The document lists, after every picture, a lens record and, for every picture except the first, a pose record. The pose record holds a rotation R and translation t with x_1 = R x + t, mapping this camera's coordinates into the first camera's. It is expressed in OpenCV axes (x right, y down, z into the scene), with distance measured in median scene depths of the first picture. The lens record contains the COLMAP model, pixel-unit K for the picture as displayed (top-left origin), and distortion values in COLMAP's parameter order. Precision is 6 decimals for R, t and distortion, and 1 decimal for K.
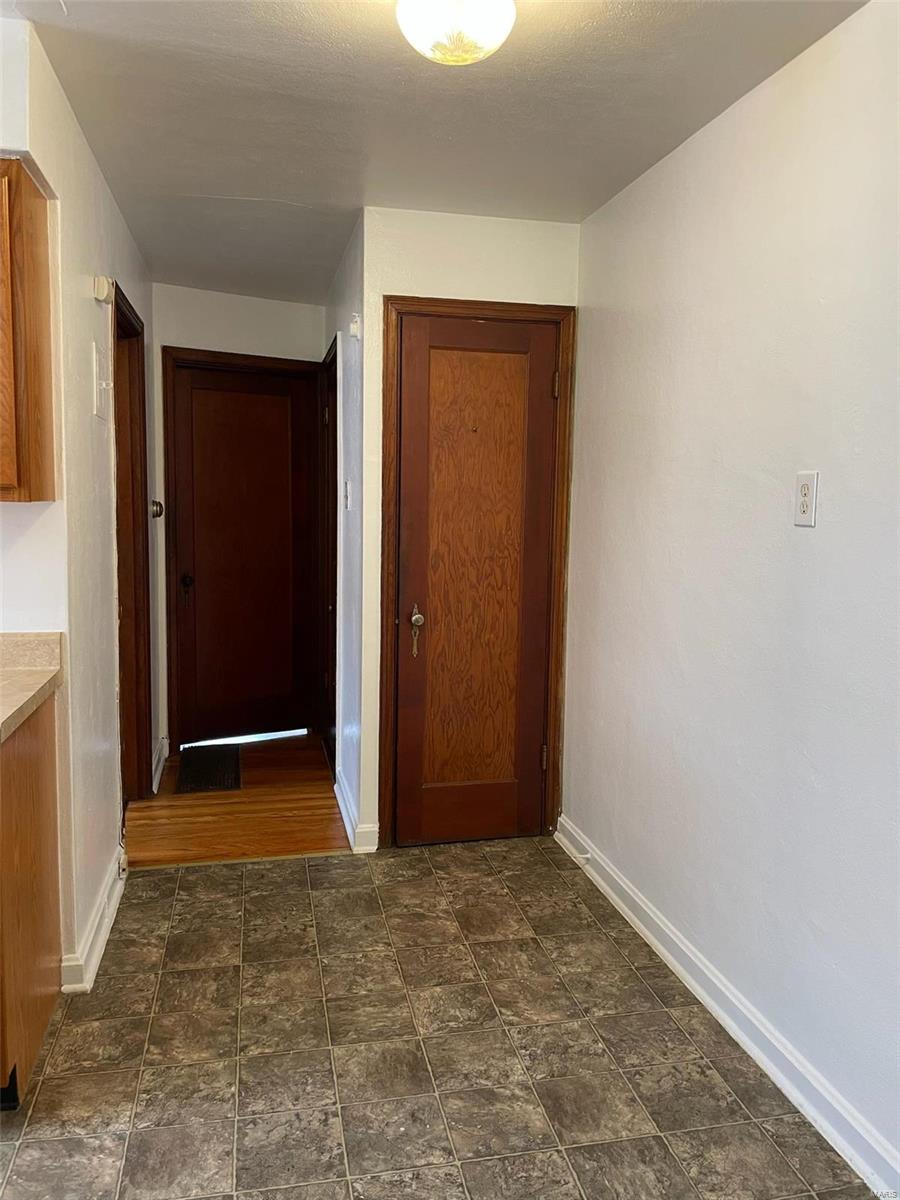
lens RADIAL K [[911.2, 0, 453.8], [0, 911.2, 599.5], [0, 0, 1]] dist [0.051363, -0.073825]
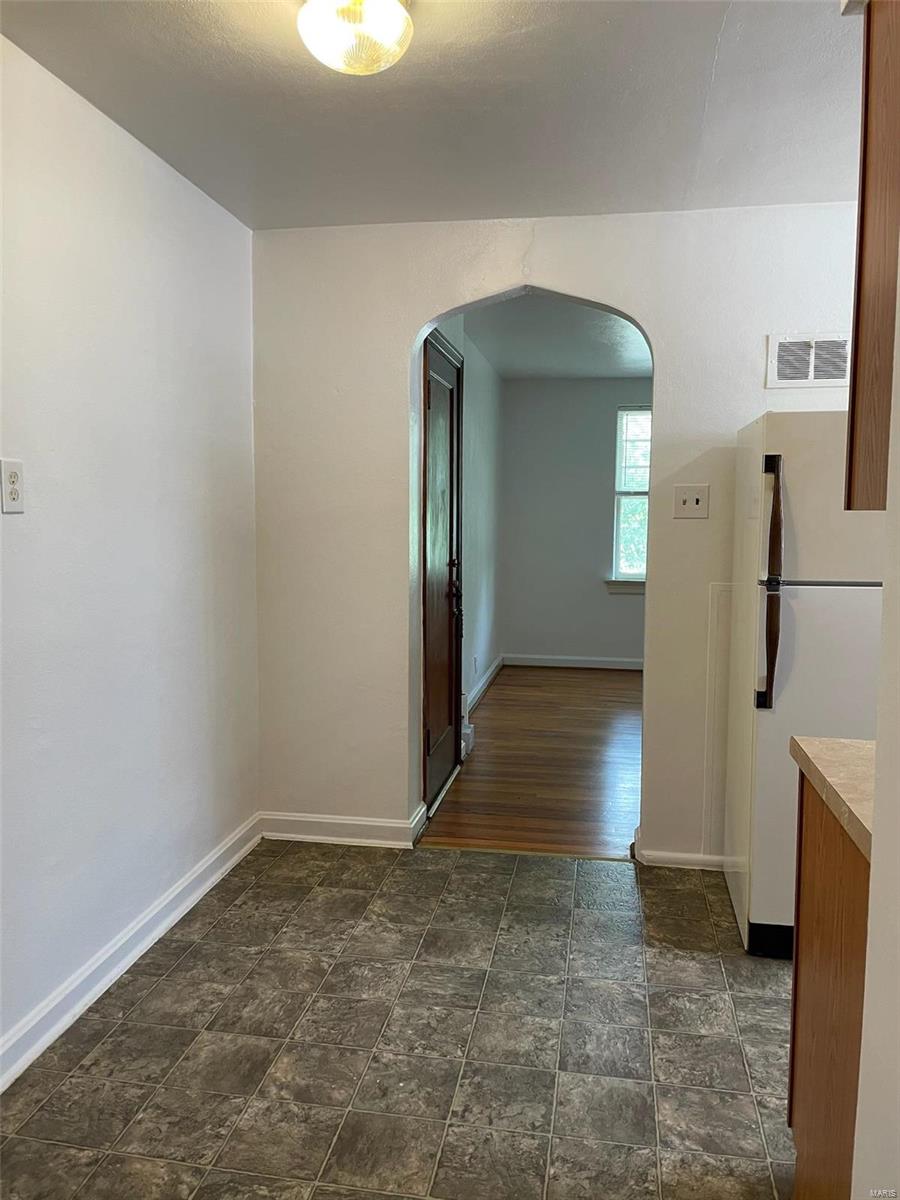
lens RADIAL K [[911.2, 0, 451.5], [0, 911.2, 601.9], [0, 0, 1]] dist [0.051363, -0.073825]
pose [[-0.926069, -0.064638, 0.371776, -0.463473], [0.019166, 0.975892, 0.217412, -0.199412], [-0.376866, 0.208464, -0.902505, 1.796302]]
